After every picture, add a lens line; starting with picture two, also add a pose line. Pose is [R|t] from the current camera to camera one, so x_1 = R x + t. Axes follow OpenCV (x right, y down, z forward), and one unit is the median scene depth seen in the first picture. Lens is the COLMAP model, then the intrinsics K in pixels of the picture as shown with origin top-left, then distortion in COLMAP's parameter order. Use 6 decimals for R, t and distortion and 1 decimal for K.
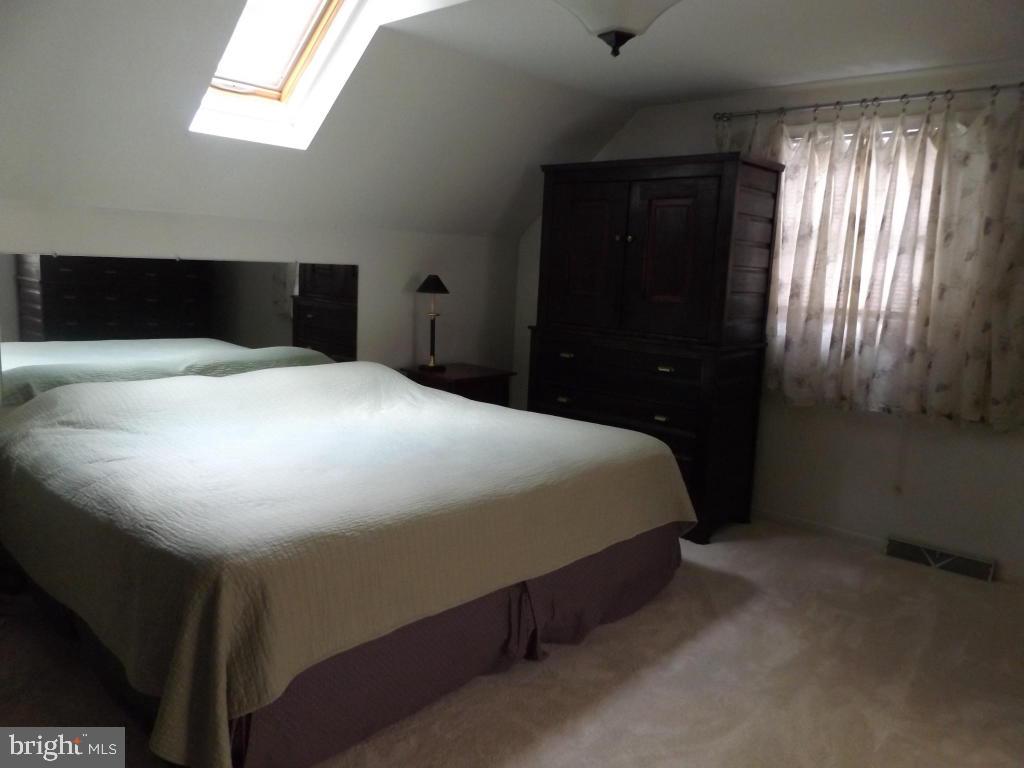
lens RADIAL K [[766.7, 0, 512.0], [0, 766.7, 384.0], [0, 0, 1]] dist [-0.000320, 0.000373]
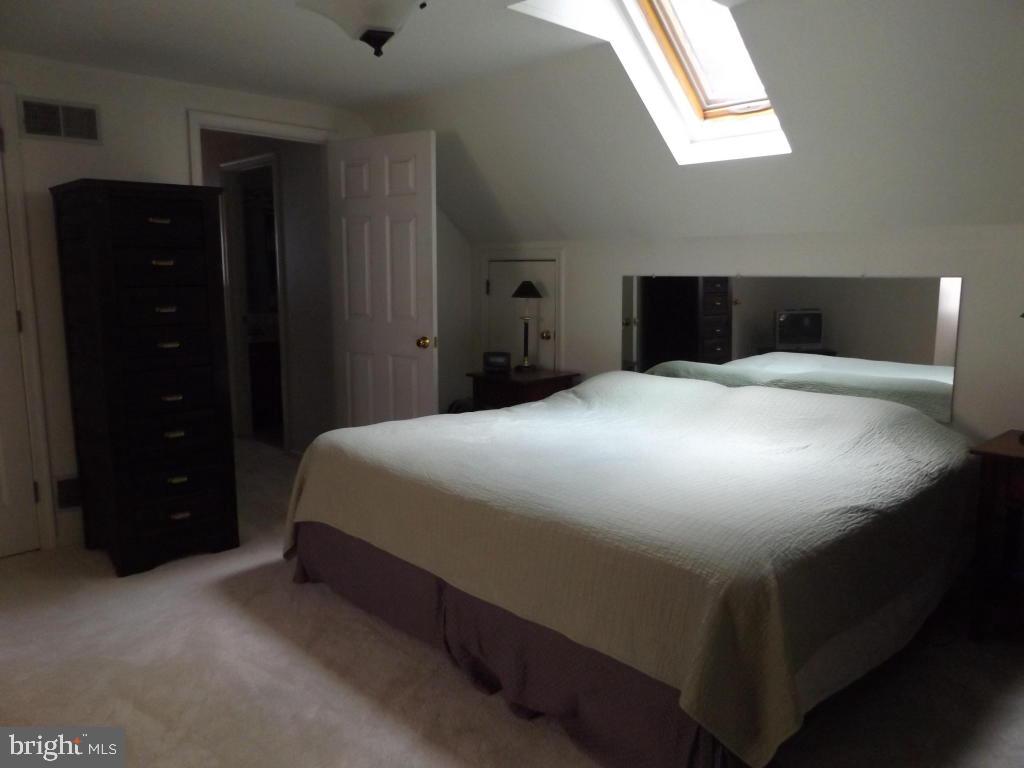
lens RADIAL K [[766.7, 0, 512.0], [0, 766.7, 384.0], [0, 0, 1]] dist [-0.000320, 0.000373]
pose [[-0.064393, 0.103101, -0.992584, 0.946527], [-0.155461, 0.981469, 0.112032, -0.115664], [0.985741, 0.161522, -0.047172, 1.037727]]
